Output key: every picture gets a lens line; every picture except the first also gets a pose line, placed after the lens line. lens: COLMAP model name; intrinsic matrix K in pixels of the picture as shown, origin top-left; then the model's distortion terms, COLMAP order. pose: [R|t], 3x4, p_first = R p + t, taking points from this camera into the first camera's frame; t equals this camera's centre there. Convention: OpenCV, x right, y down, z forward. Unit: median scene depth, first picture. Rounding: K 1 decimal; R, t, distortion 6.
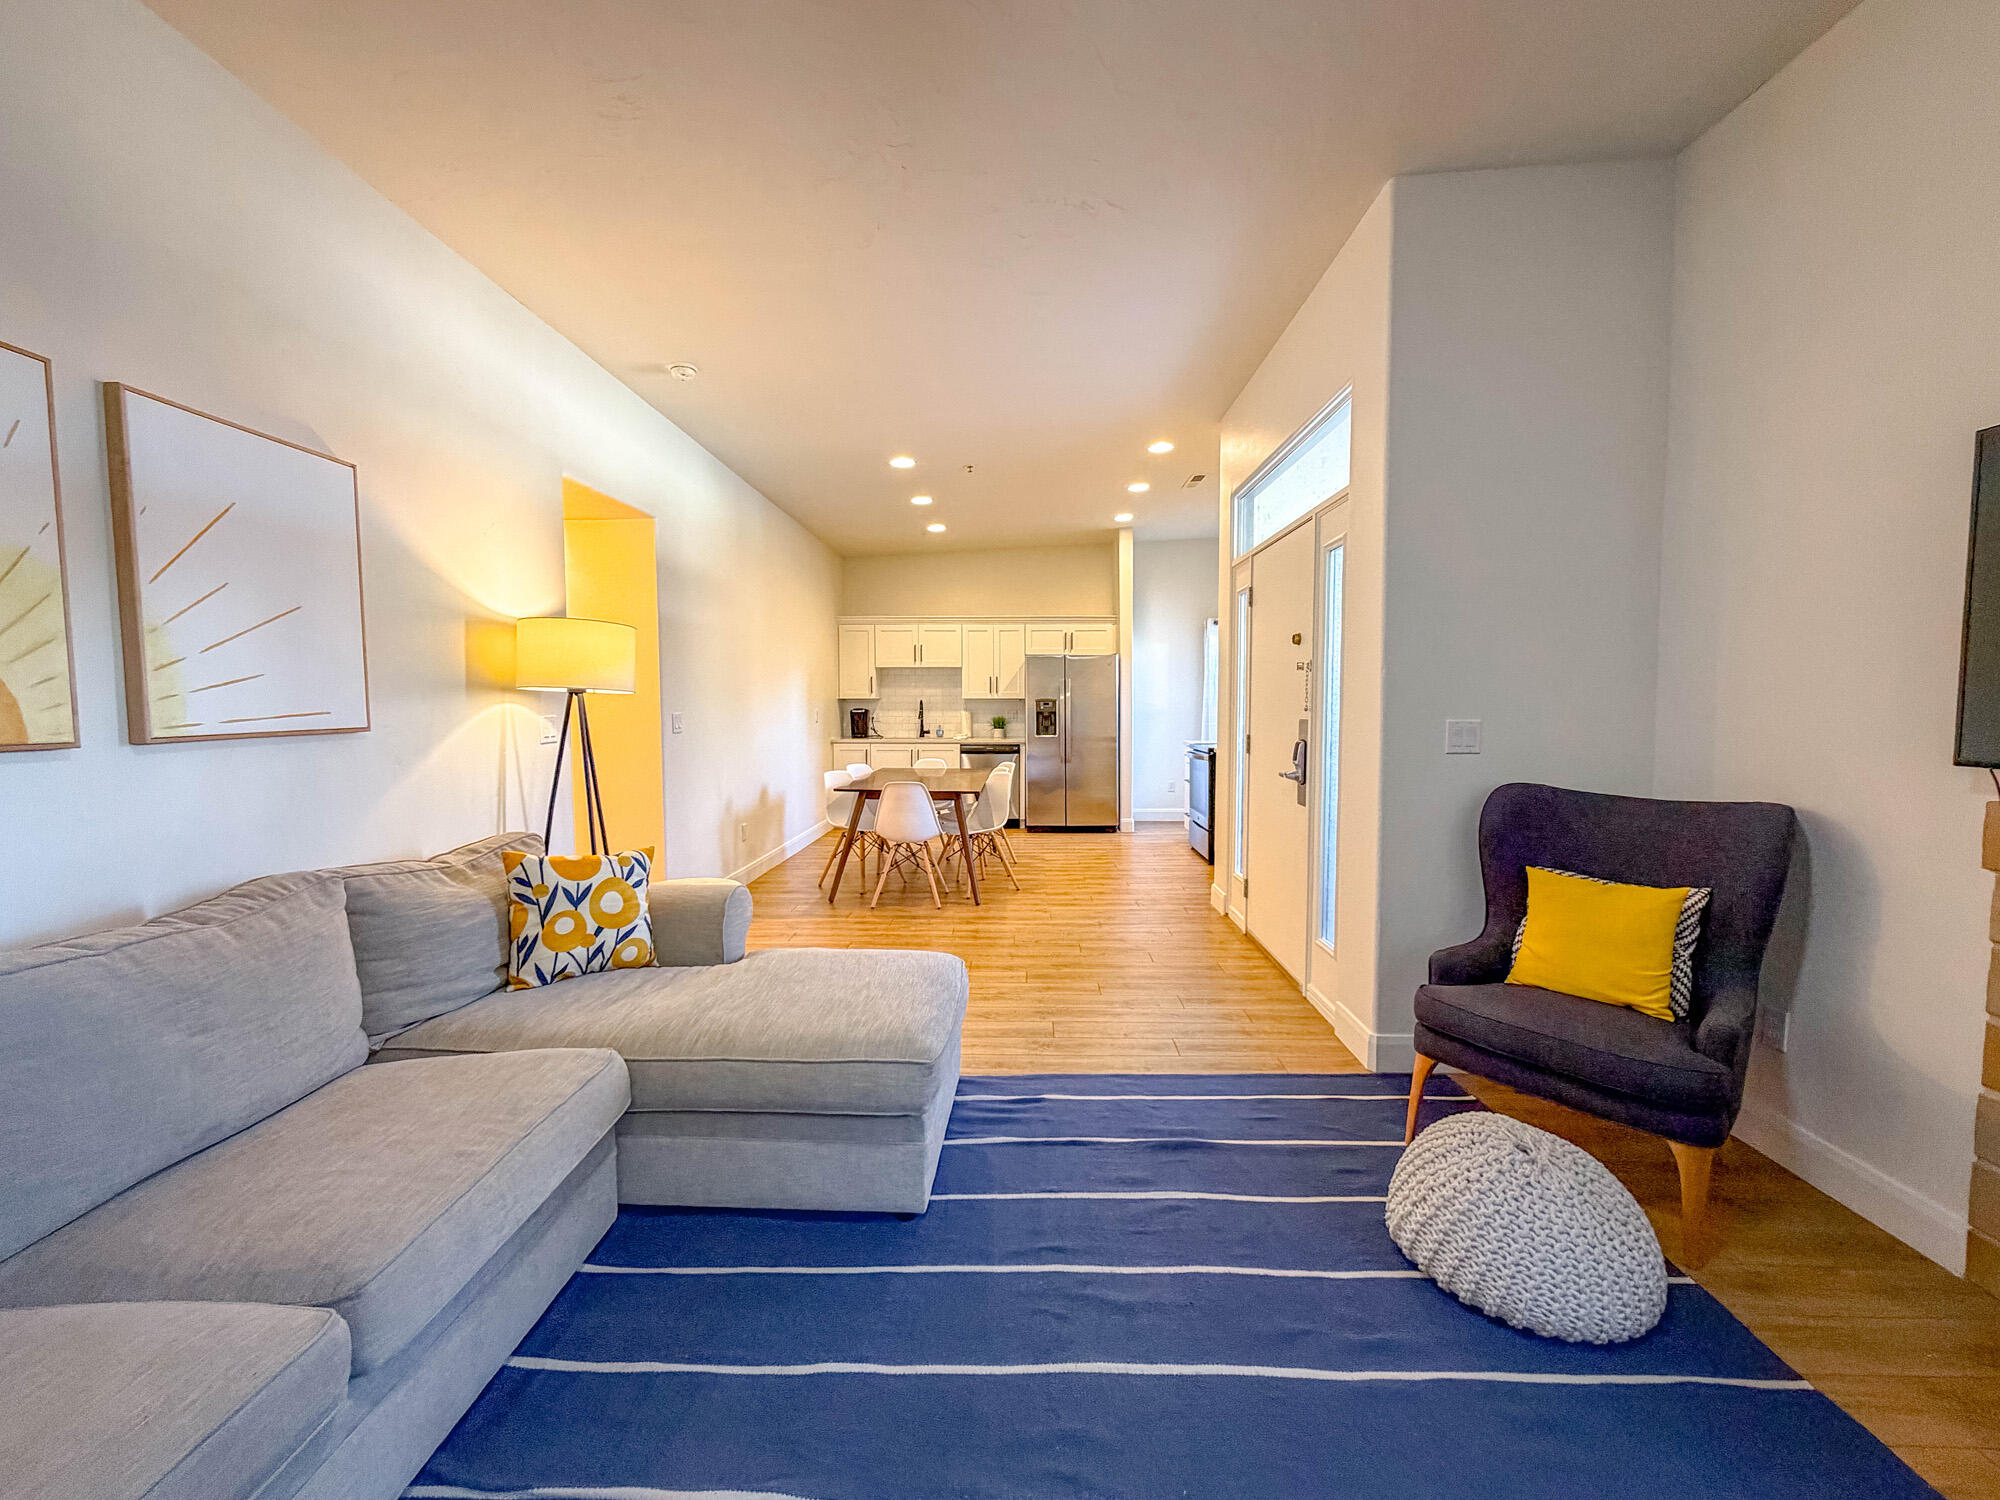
lens RADIAL K [[806.3, 0, 1003.8], [0, 806.3, 749.1], [0, 0, 1]] dist [-0.000302, -0.000183]
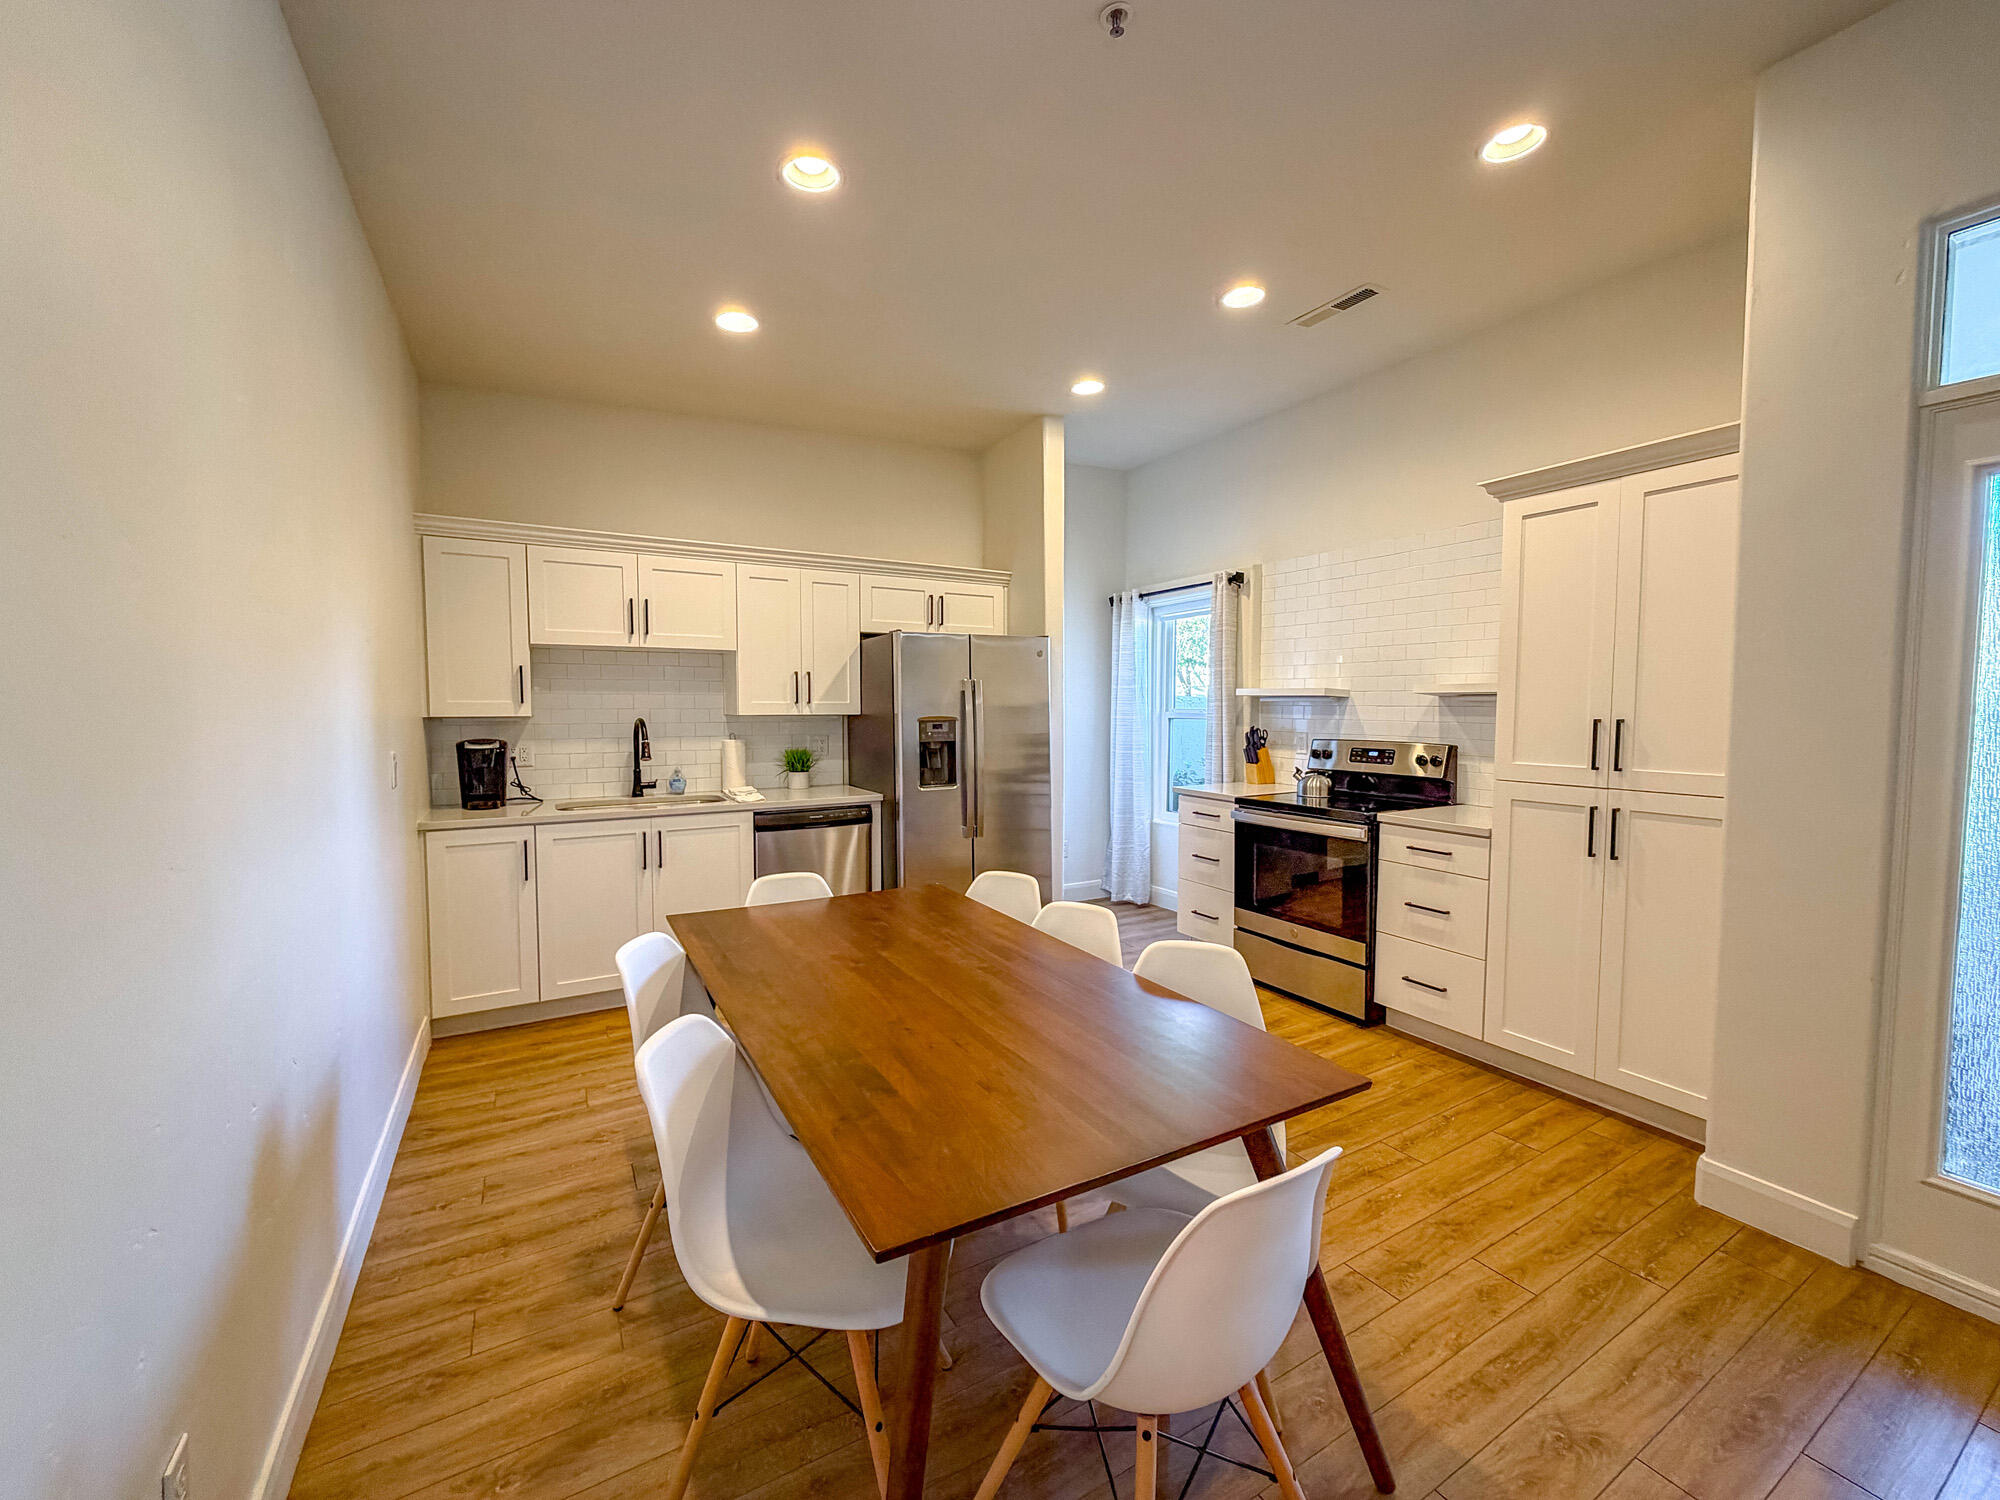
lens RADIAL K [[806.3, 0, 1003.8], [0, 806.3, 749.1], [0, 0, 1]] dist [-0.000302, -0.000183]
pose [[0.852092, -0.026918, 0.522699, -0.170460], [0.028625, 0.999579, 0.004813, -0.040022], [-0.522608, 0.010862, 0.852504, 0.500179]]
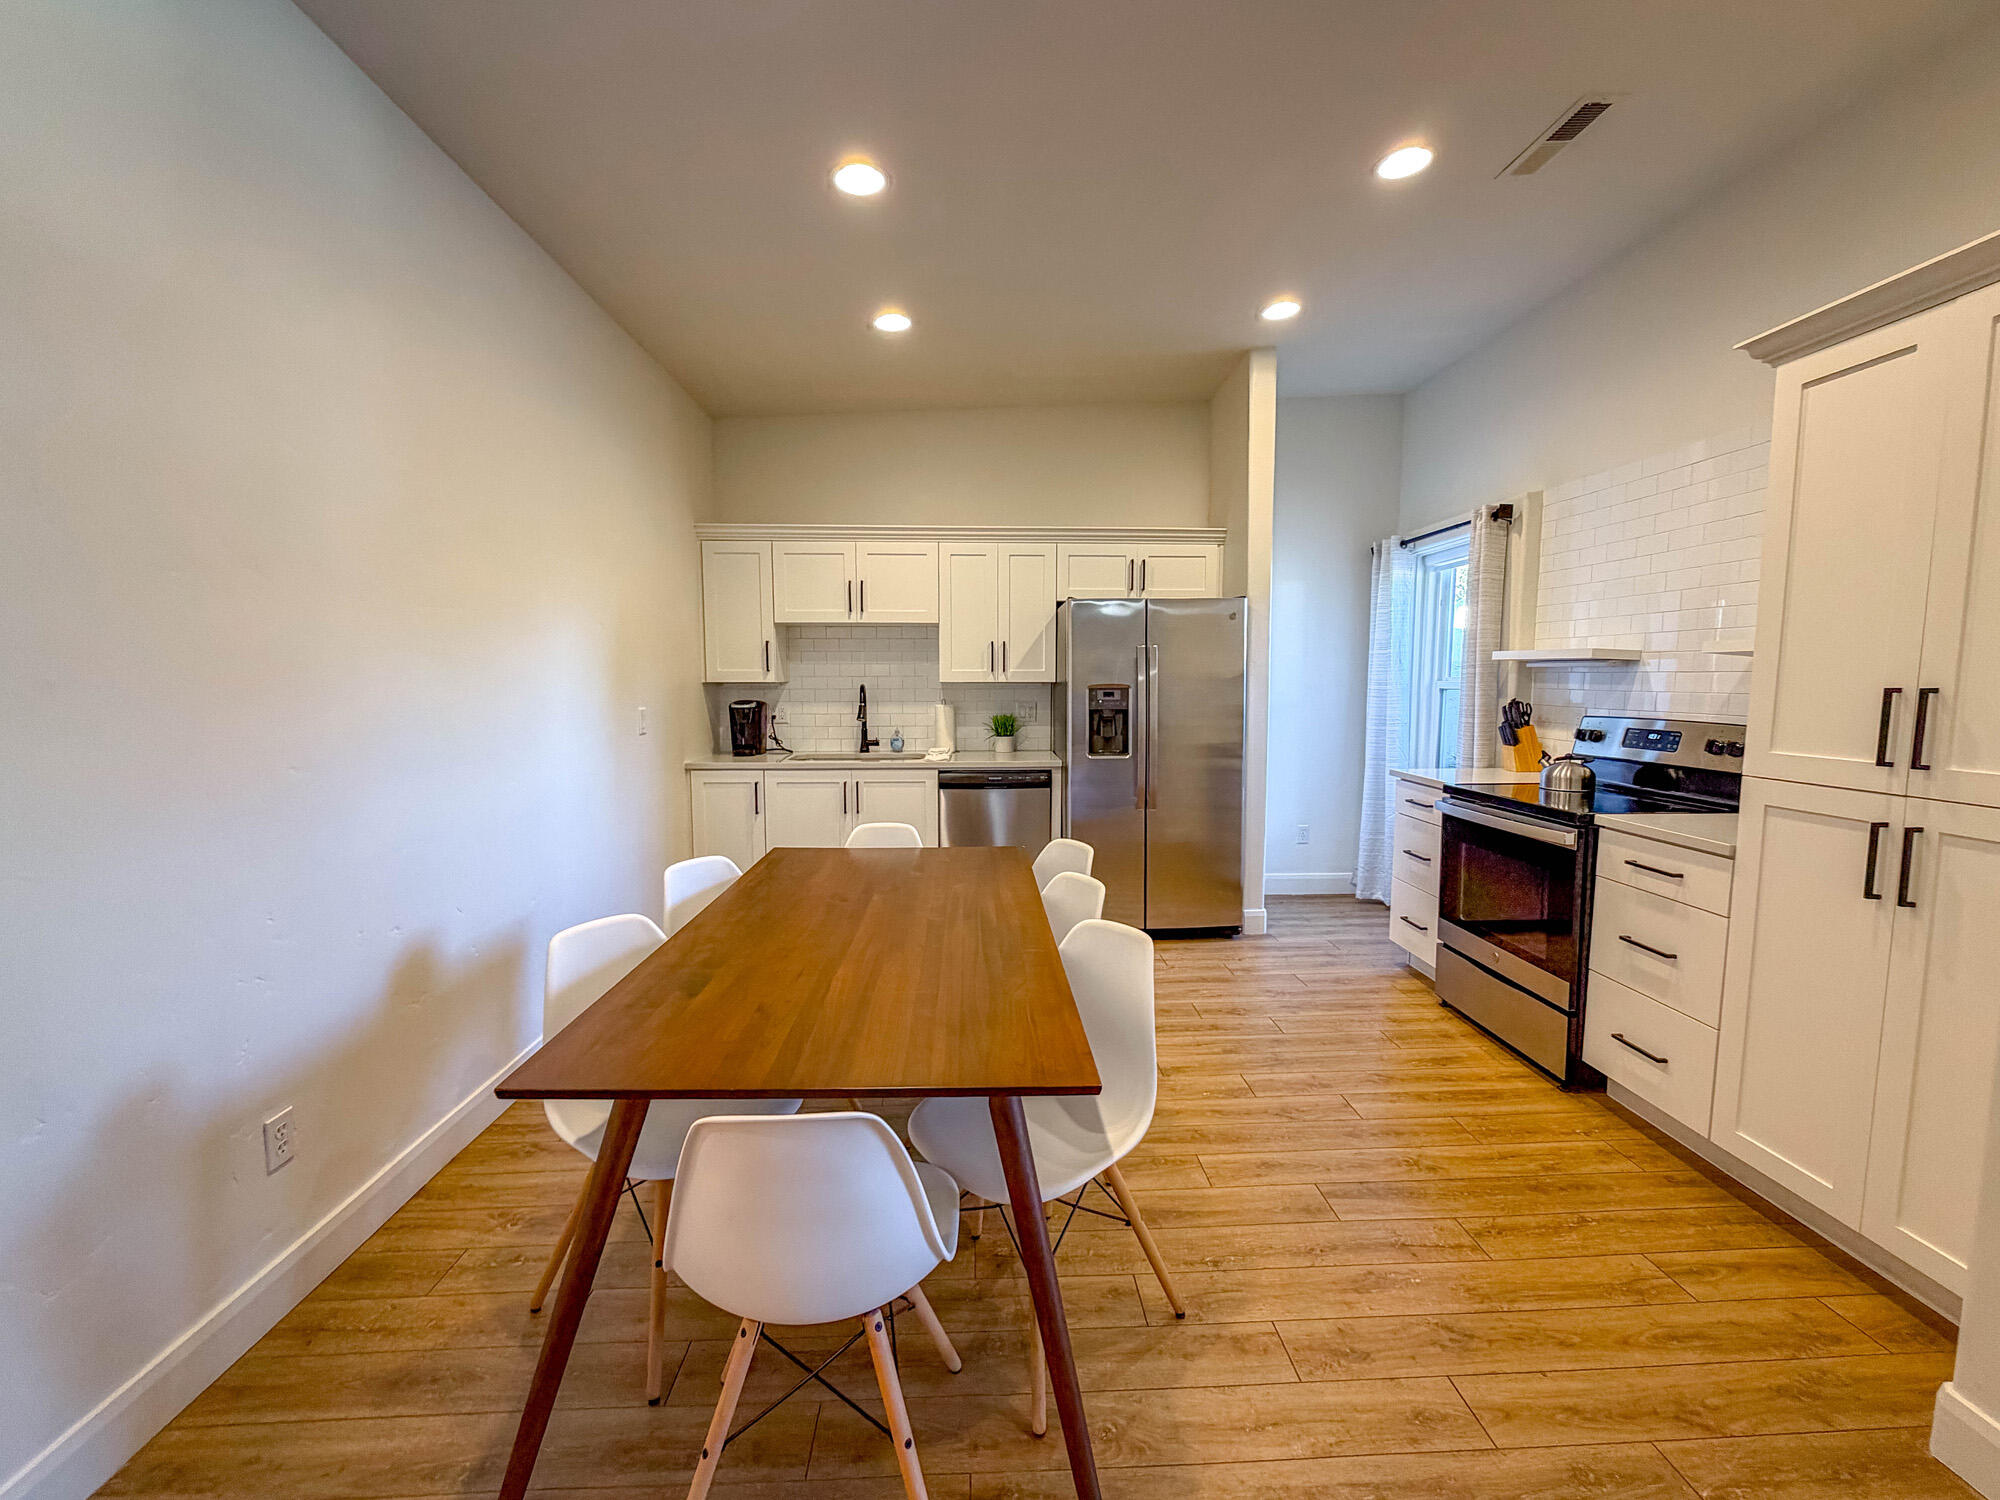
lens RADIAL K [[814.6, 0, 1000.0], [0, 814.6, 750.0], [0, 0, 1]] dist [0.000949, -0.000516]
pose [[0.998072, -0.003937, 0.061947, -0.045124], [0.001962, 0.999488, 0.031925, -0.034944], [-0.062041, -0.031741, 0.997569, 0.456042]]
